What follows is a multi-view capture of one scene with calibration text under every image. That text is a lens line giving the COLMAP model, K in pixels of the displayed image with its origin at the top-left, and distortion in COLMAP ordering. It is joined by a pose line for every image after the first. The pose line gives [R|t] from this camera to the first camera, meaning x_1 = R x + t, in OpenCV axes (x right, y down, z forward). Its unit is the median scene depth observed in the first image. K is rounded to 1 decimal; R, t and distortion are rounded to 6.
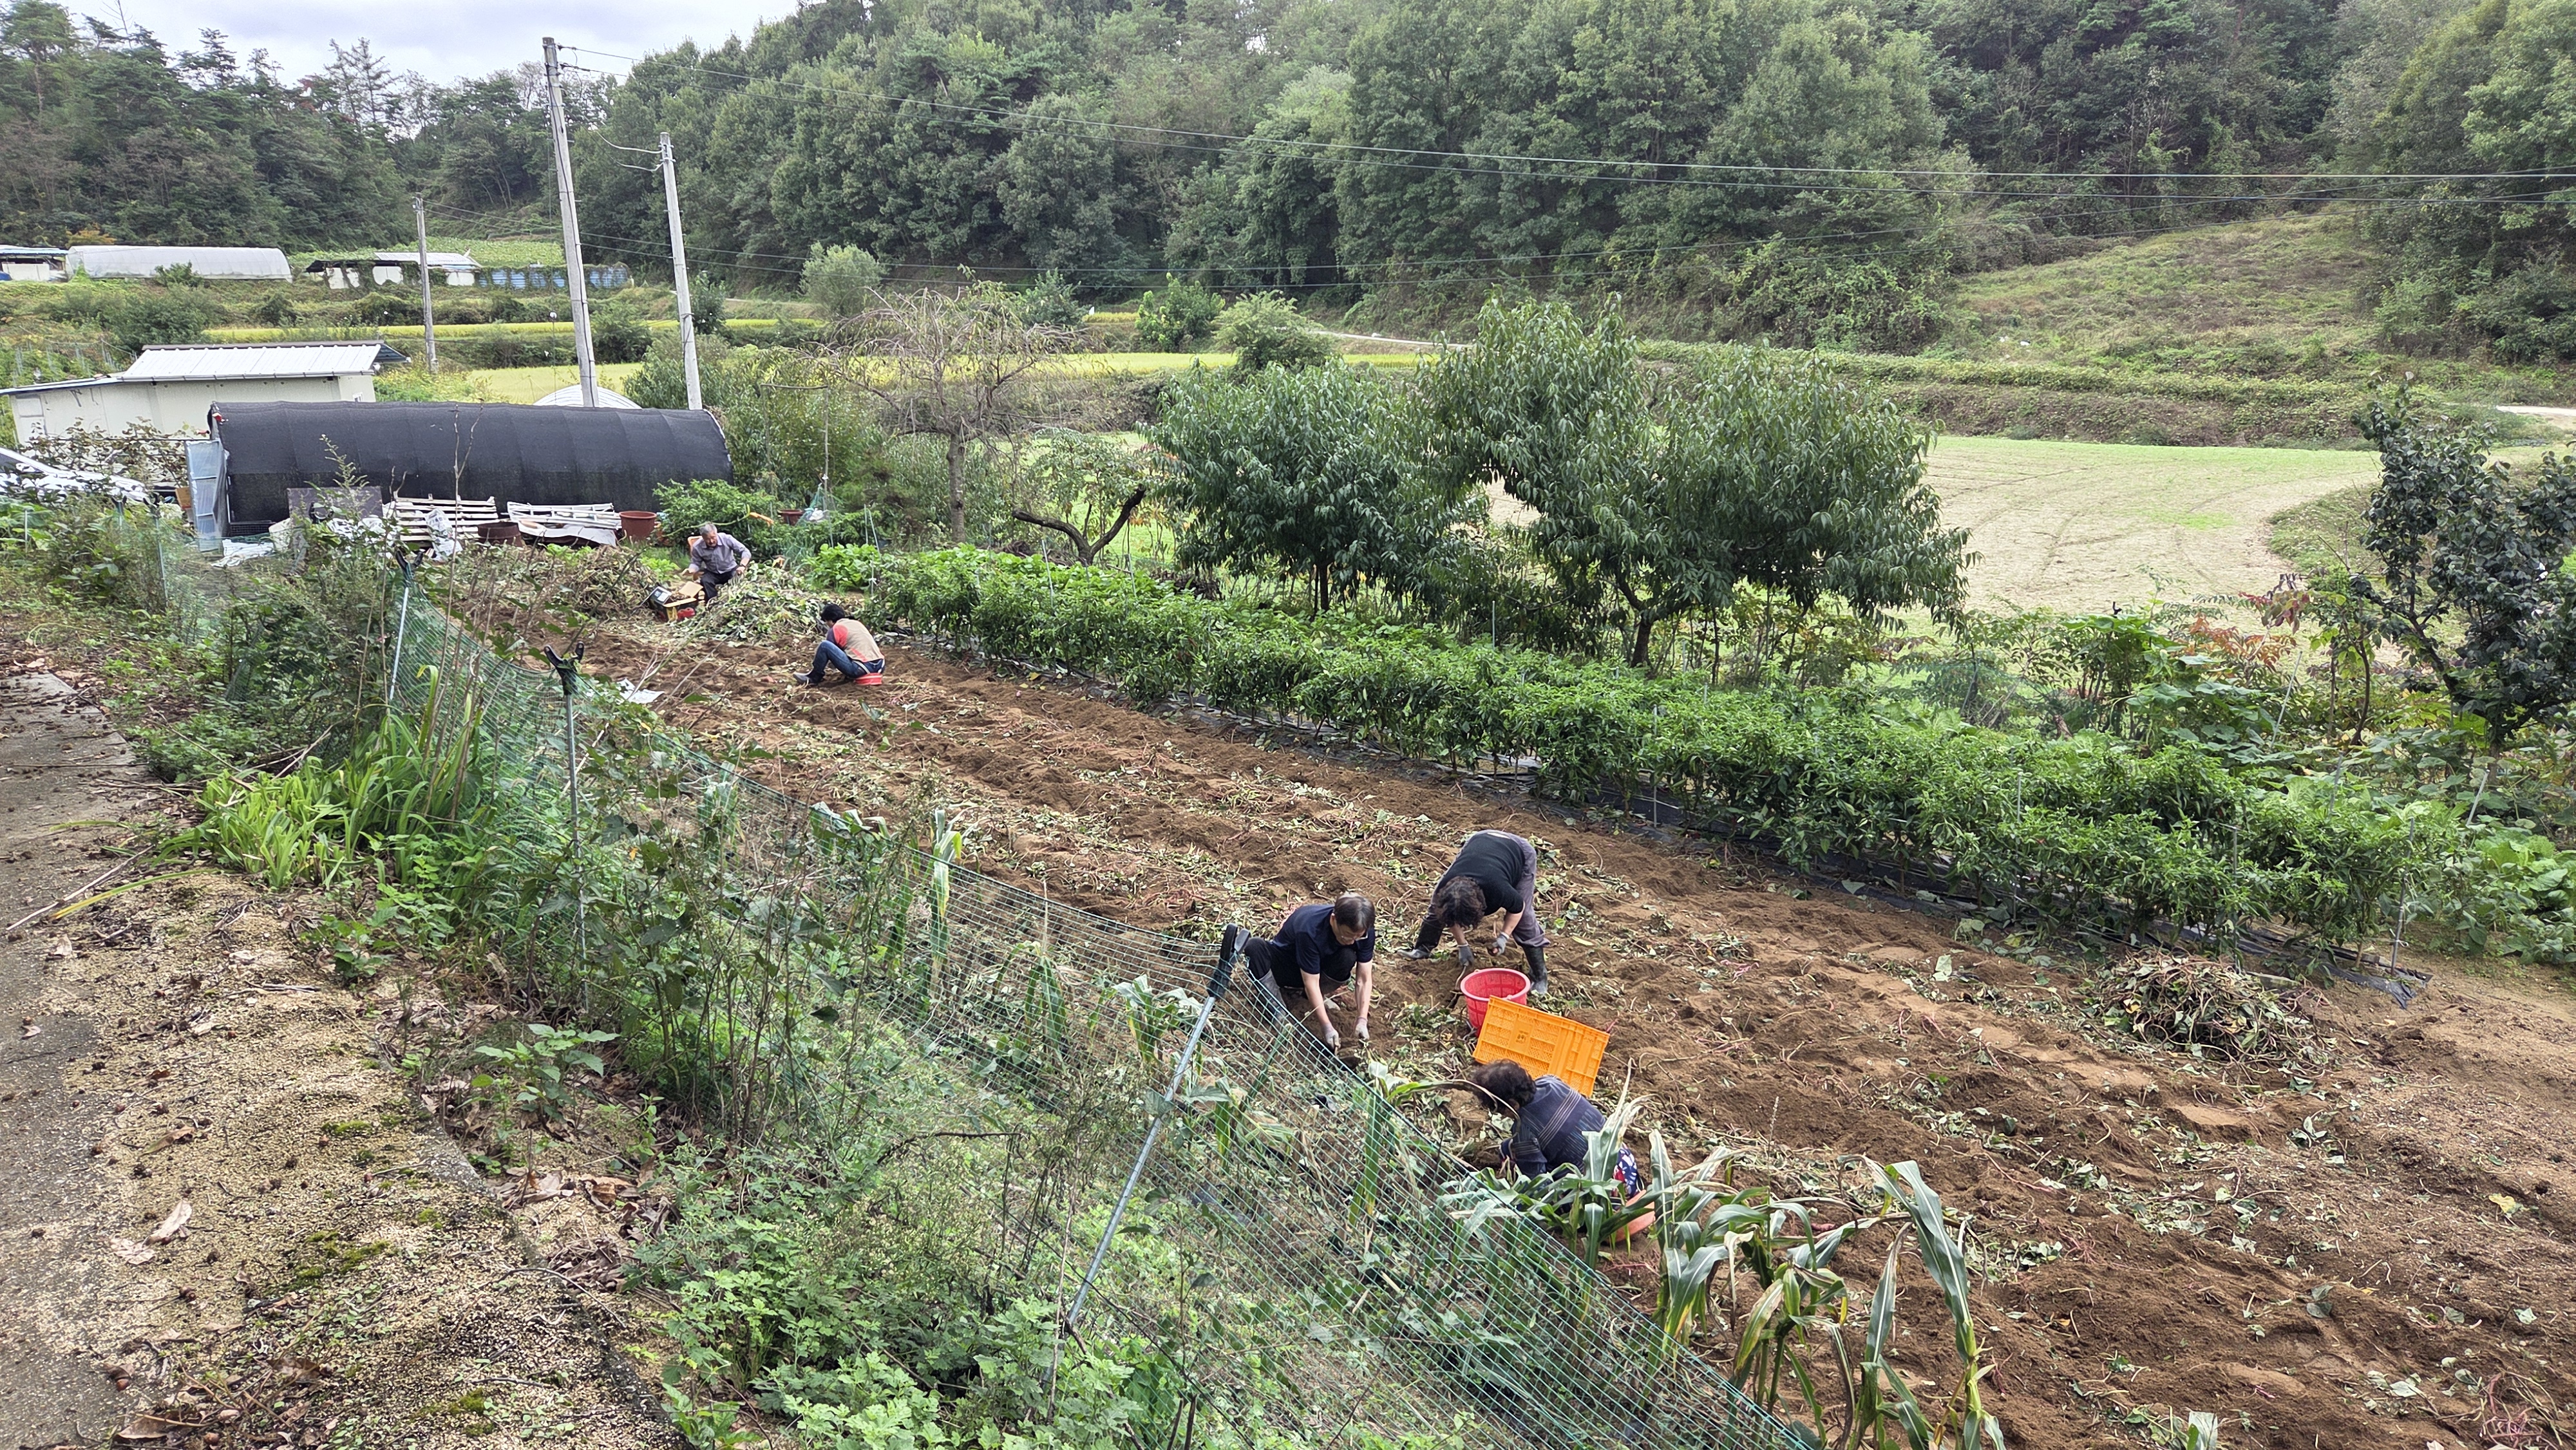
lens RADIAL K [[1721.6, 0, 1274.6], [0, 1721.6, 720.1], [0, 0, 1]] dist [0.078615, -0.065142]
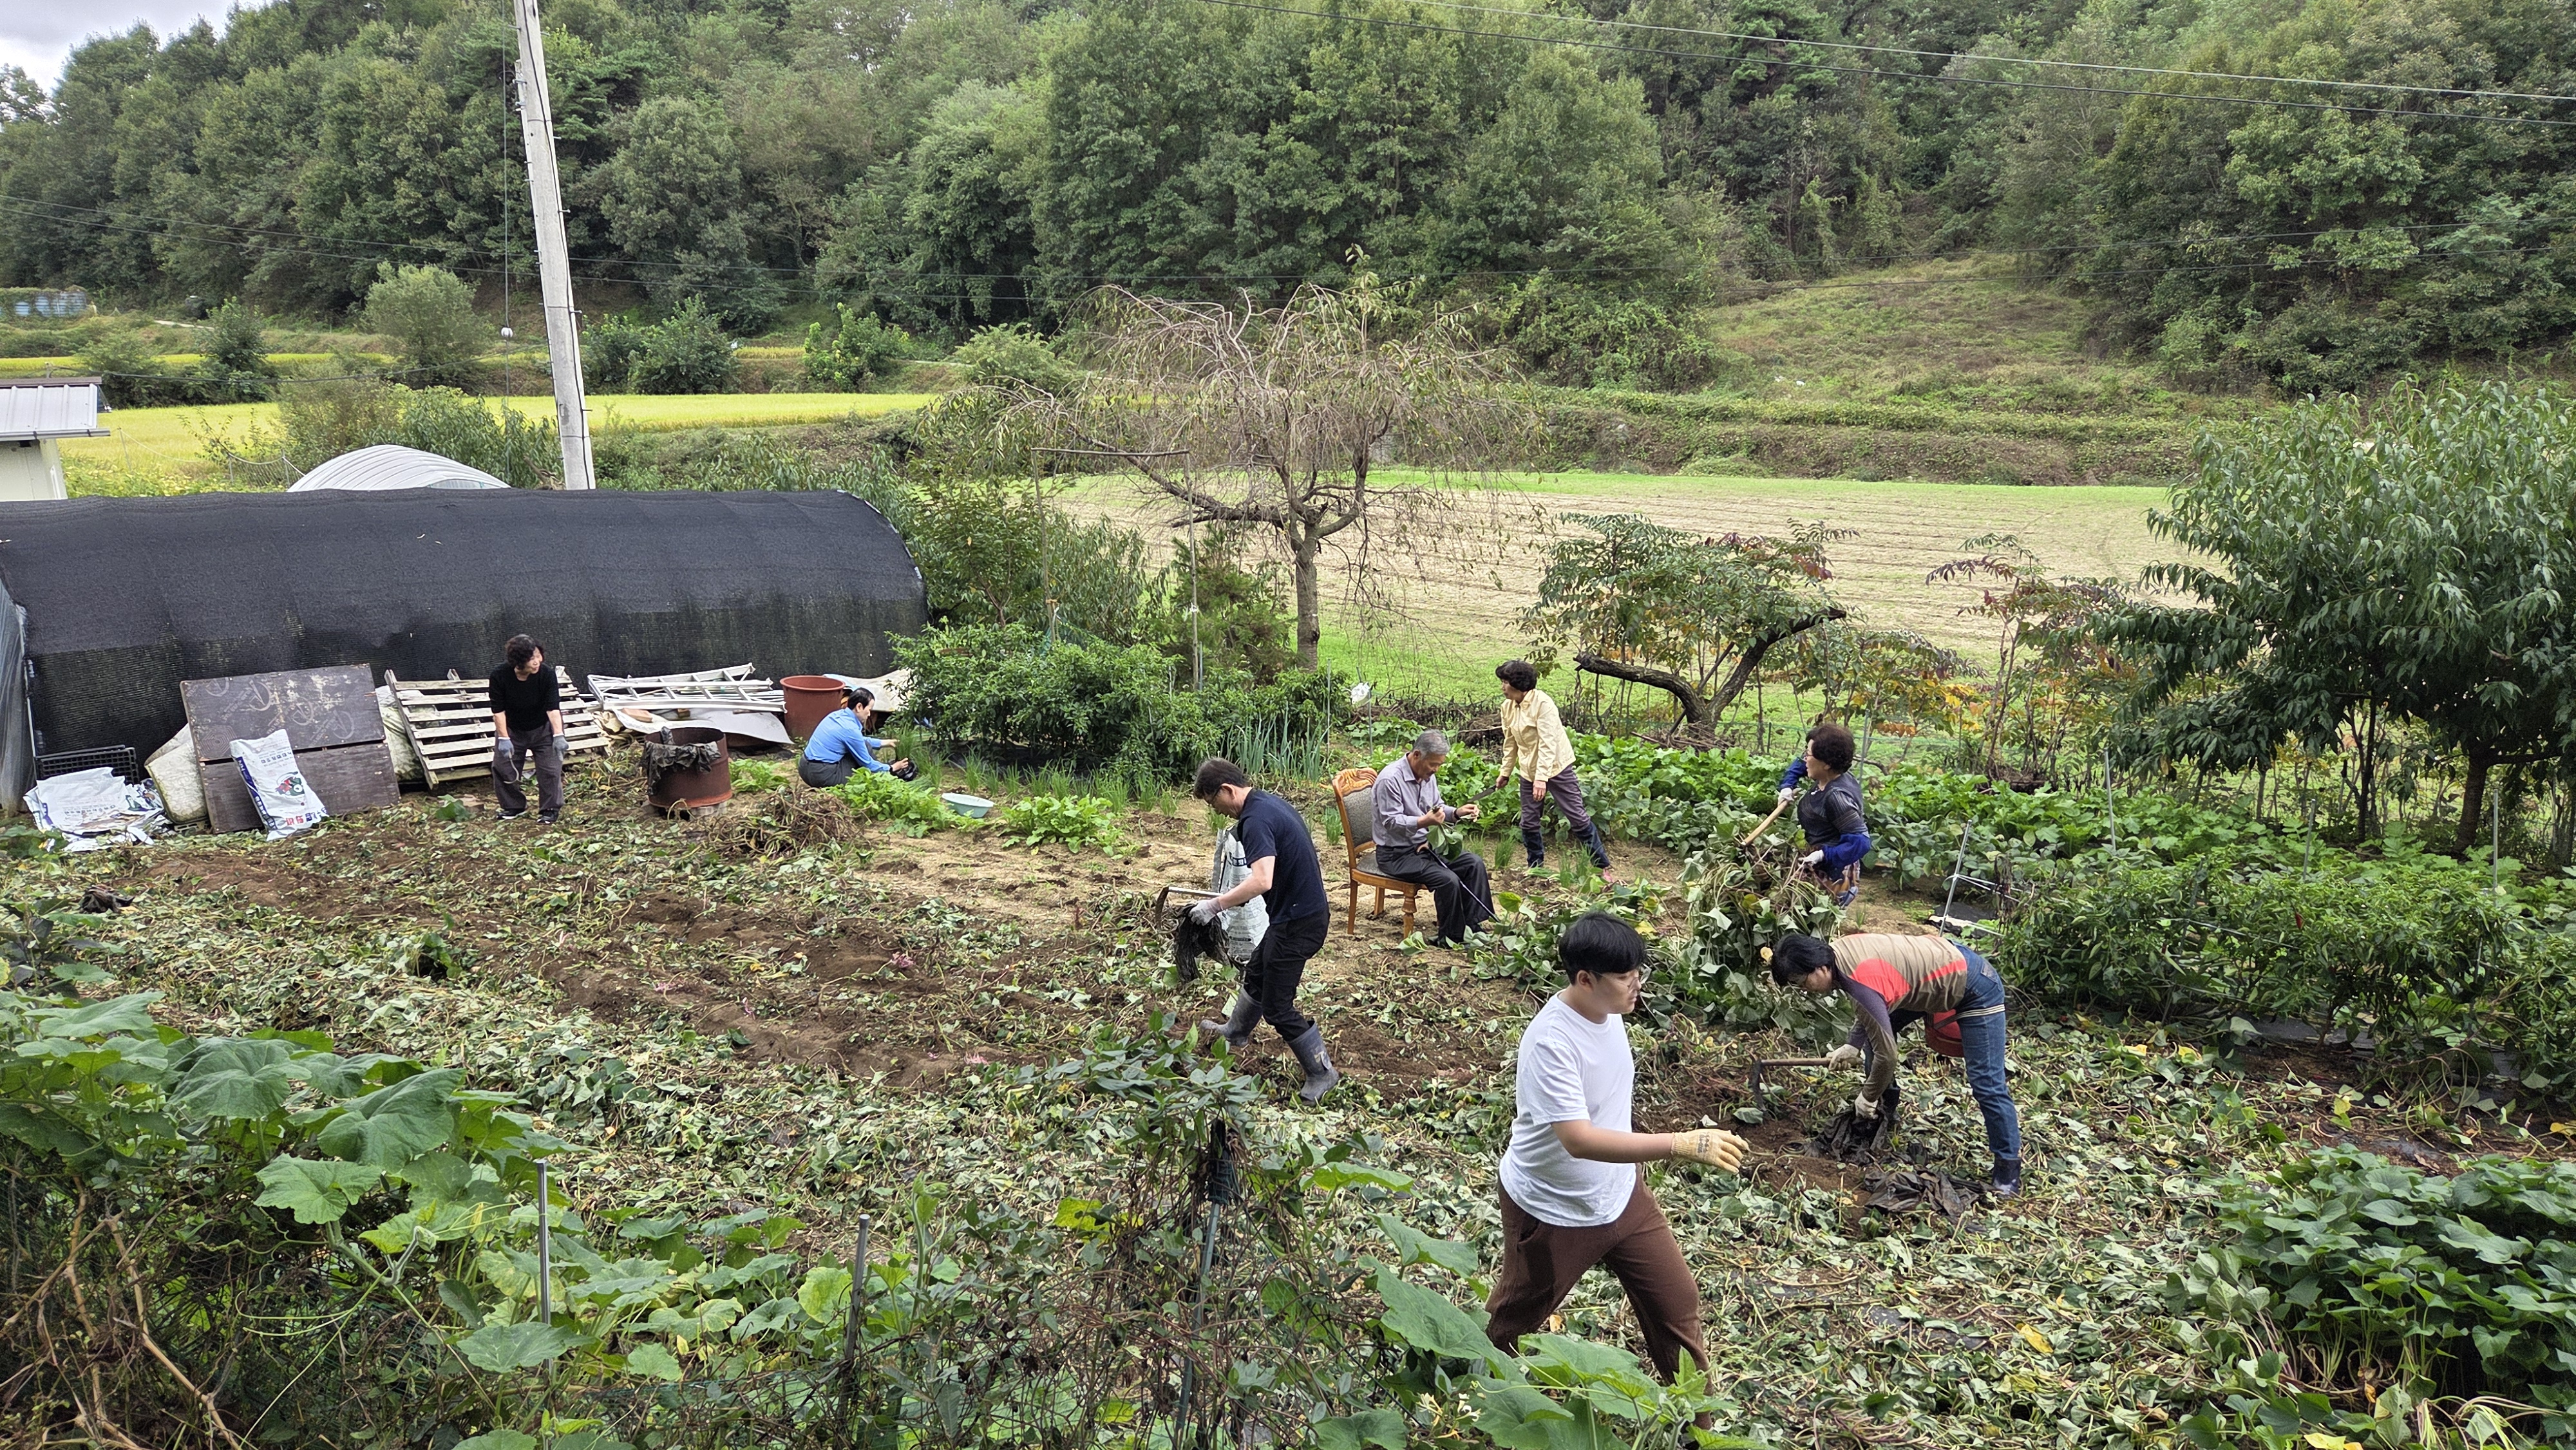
lens RADIAL K [[1721.6, 0, 1286.6], [0, 1721.6, 737.3], [0, 0, 1]] dist [0.078615, -0.065142]
pose [[0.964601, -0.055986, 0.257702, -0.090355], [0.059313, 0.998226, -0.005148, -0.021970], [-0.256957, 0.020251, 0.966211, 0.102941]]
